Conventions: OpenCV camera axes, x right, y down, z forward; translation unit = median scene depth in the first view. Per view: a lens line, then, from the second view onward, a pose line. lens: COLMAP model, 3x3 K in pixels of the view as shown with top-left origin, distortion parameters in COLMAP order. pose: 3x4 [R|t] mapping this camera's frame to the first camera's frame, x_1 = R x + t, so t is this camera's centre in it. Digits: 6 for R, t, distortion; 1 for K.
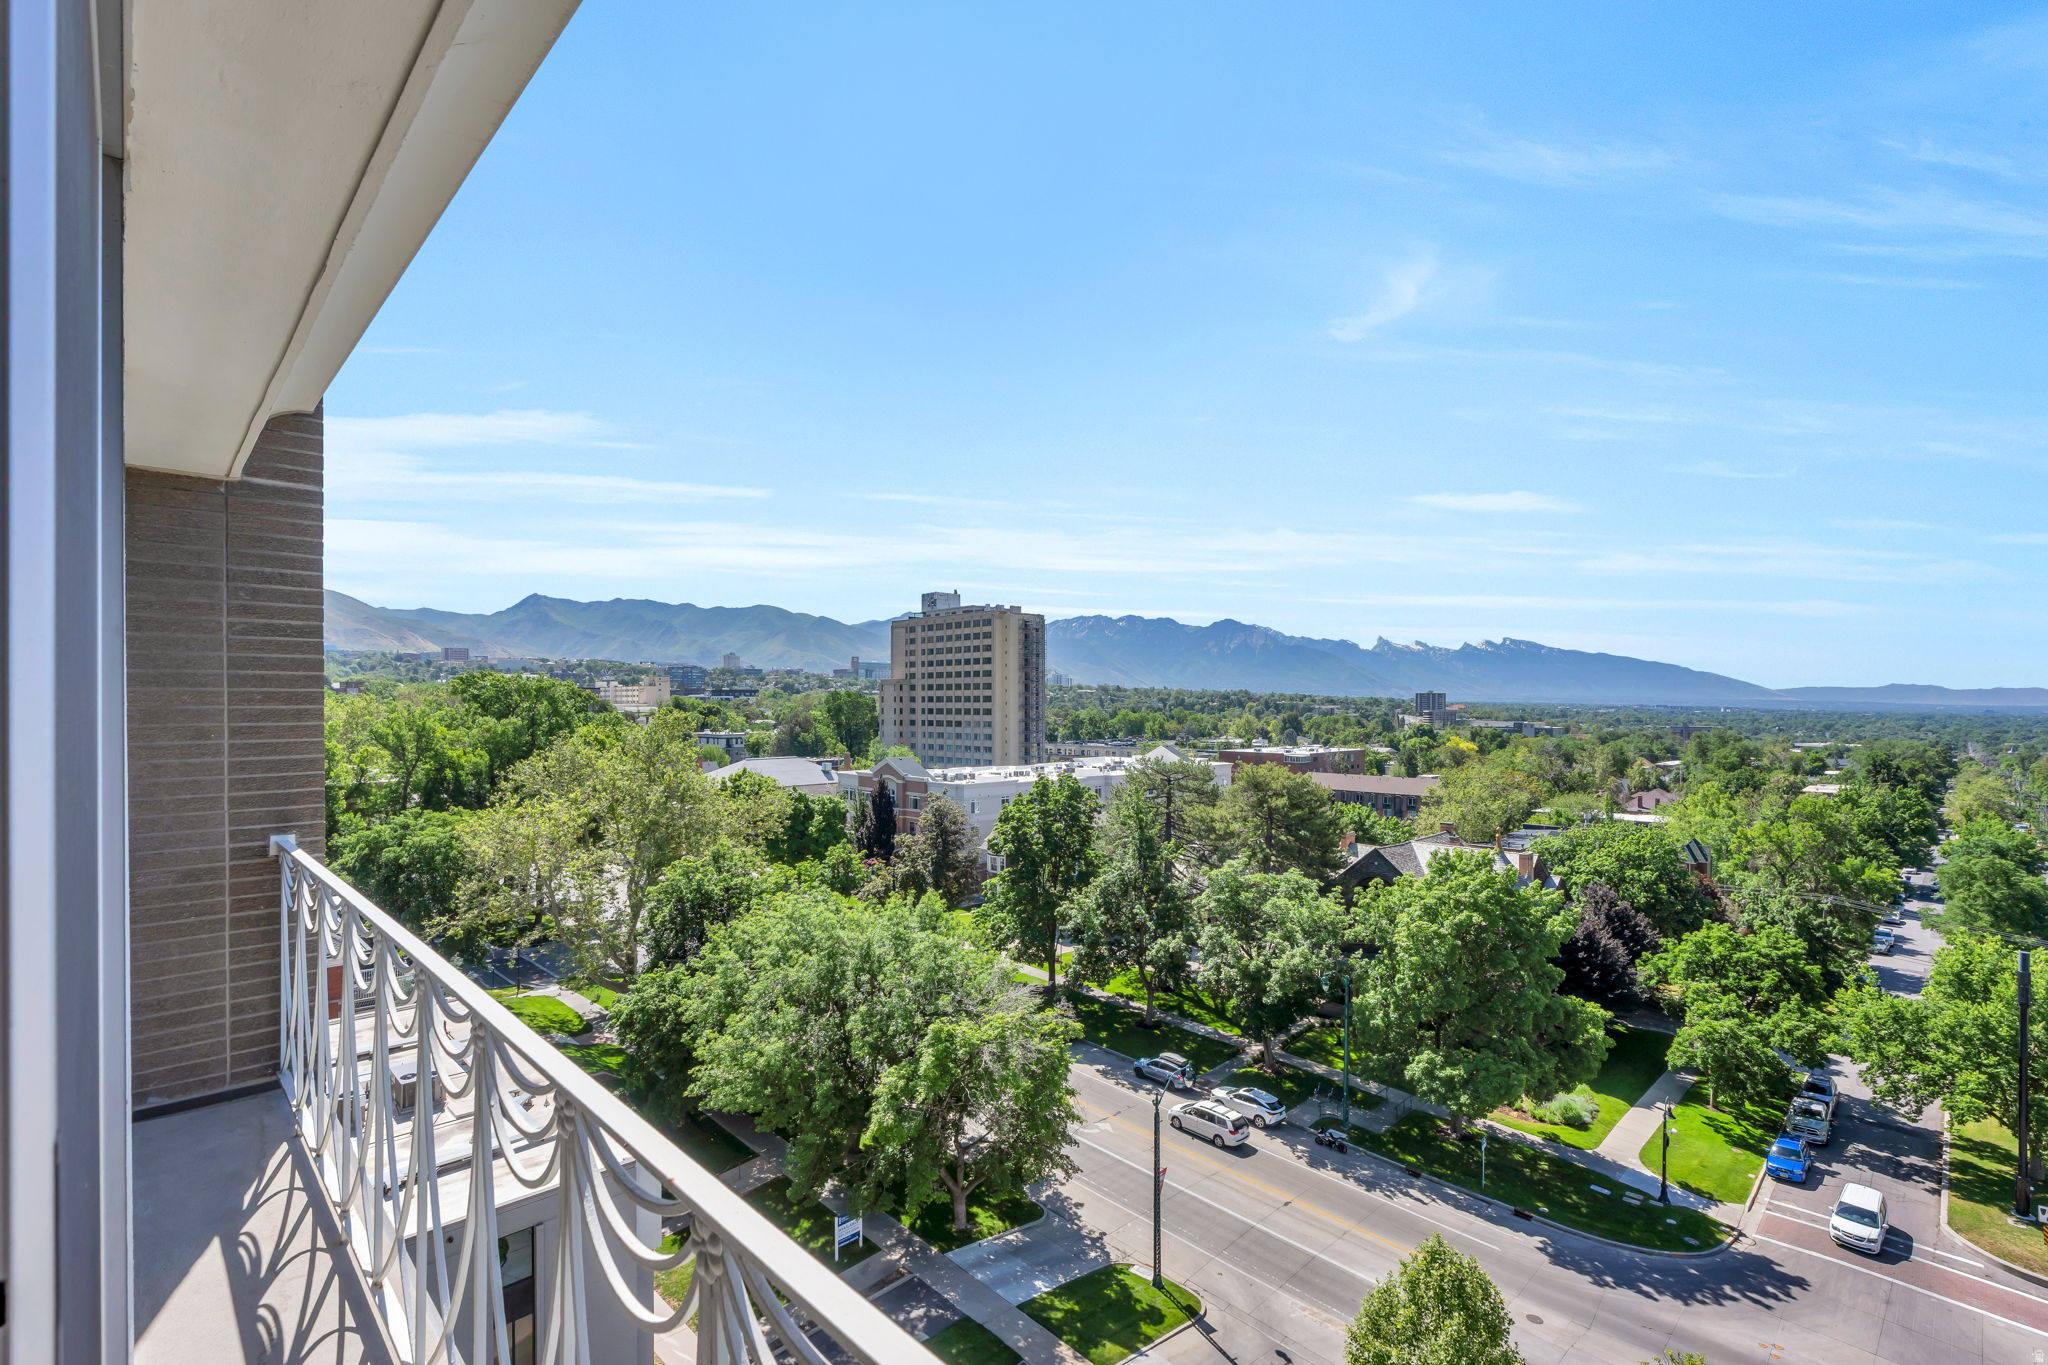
lens RADIAL K [[926.2, 0, 1029.1], [0, 926.2, 705.9], [0, 0, 1]] dist [-0.002943, 0.000862]
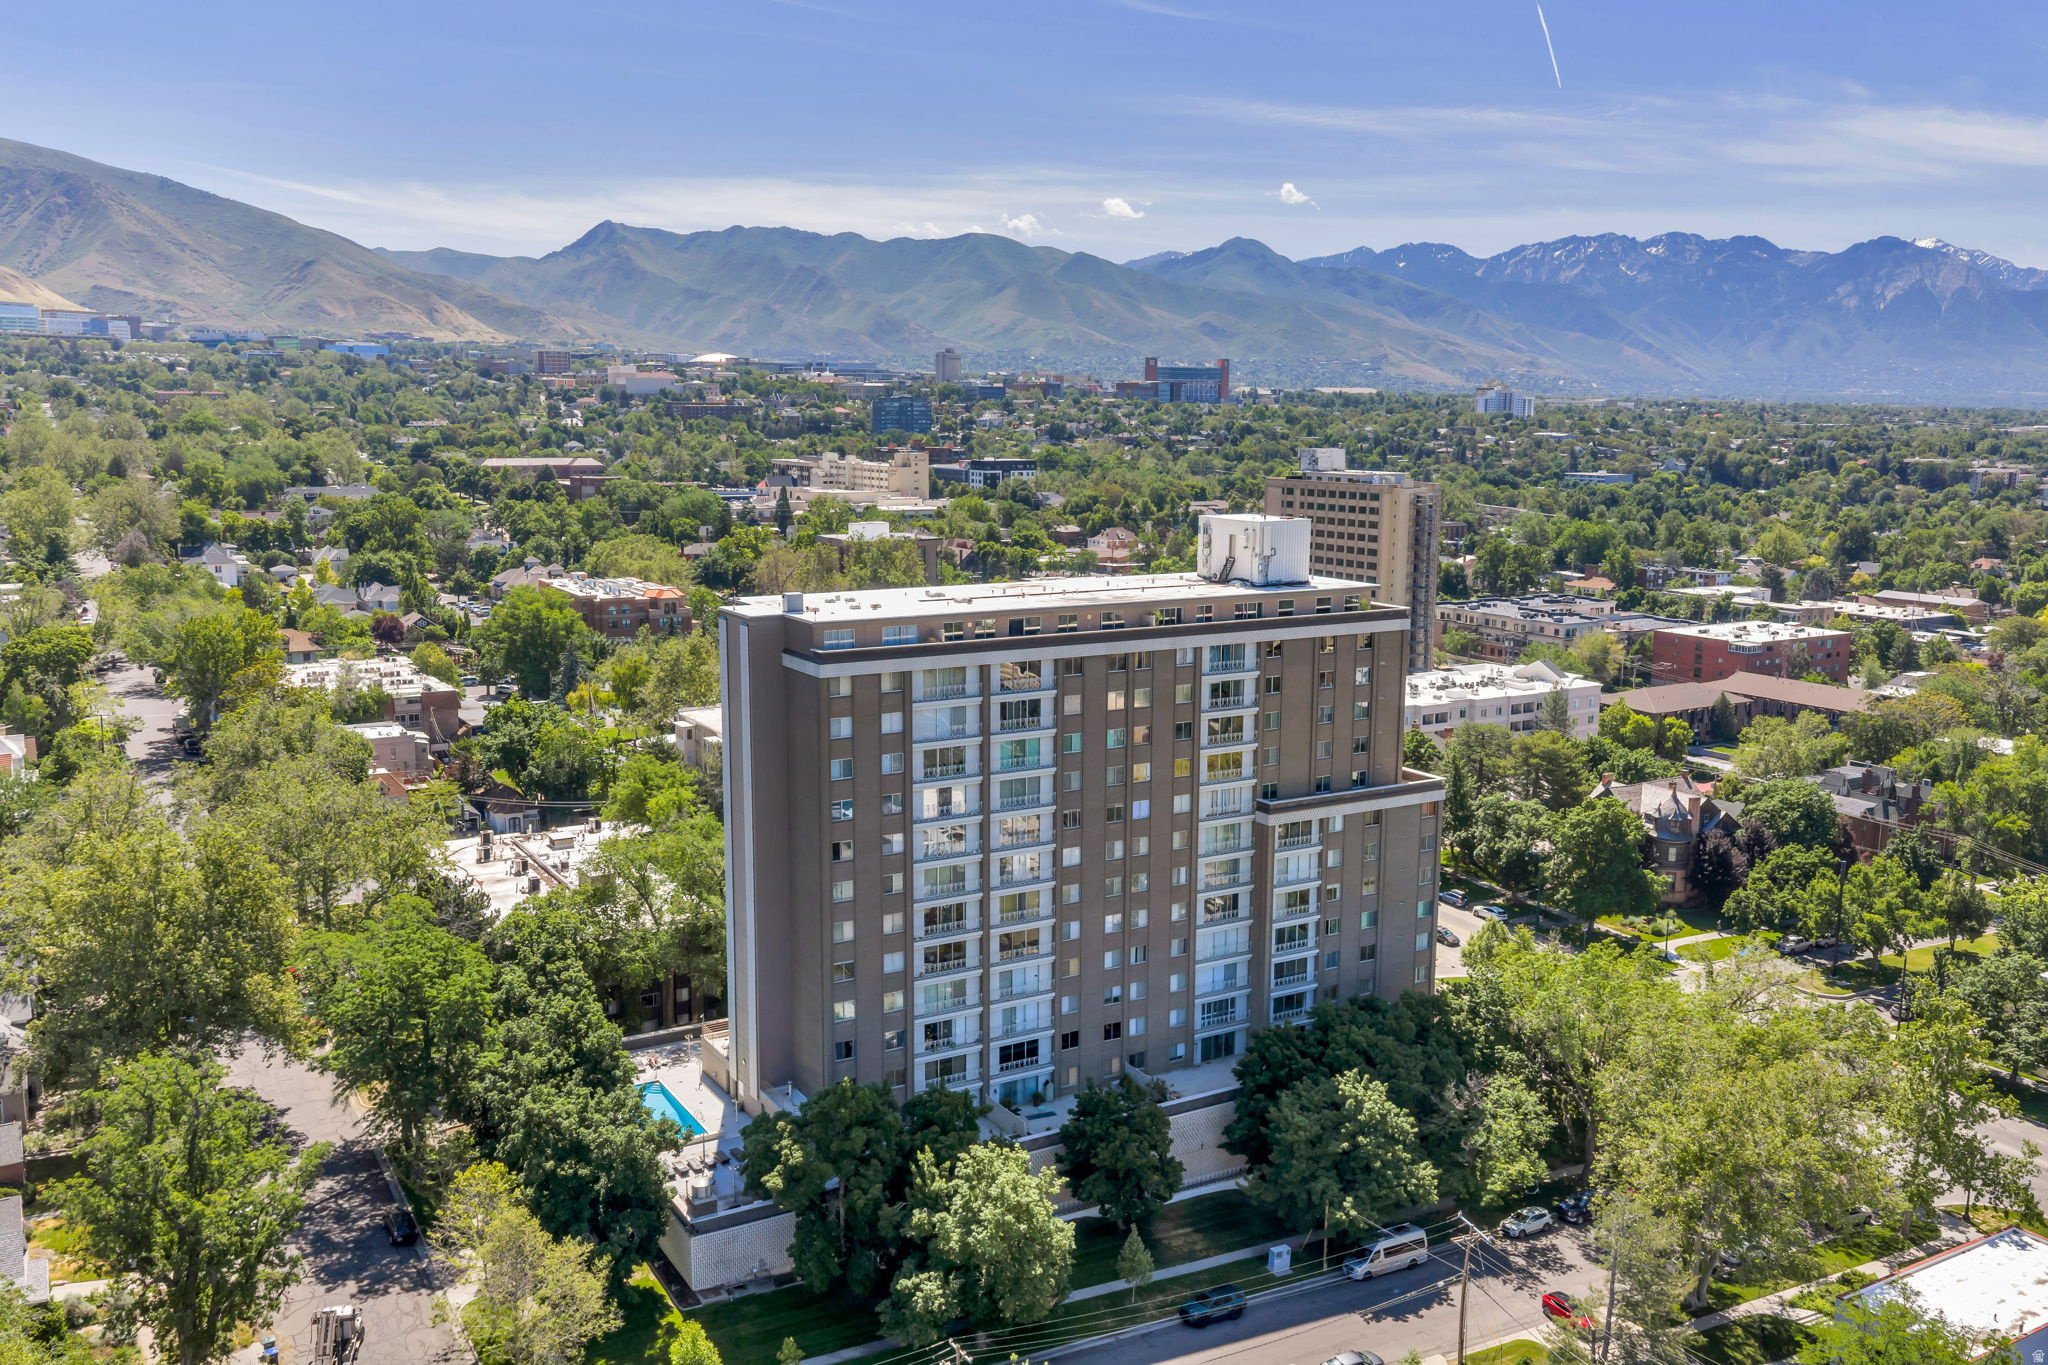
lens RADIAL K [[1687.5, 0, 1023.3], [0, 1687.5, 676.7], [0, 0, 1]] dist [0.009307, -0.013052]
pose [[0.969050, 0.044431, -0.242834, 0.100663], [-0.006241, 0.987765, 0.155825, -0.547186], [0.246787, -0.149487, 0.957471, -2.281812]]
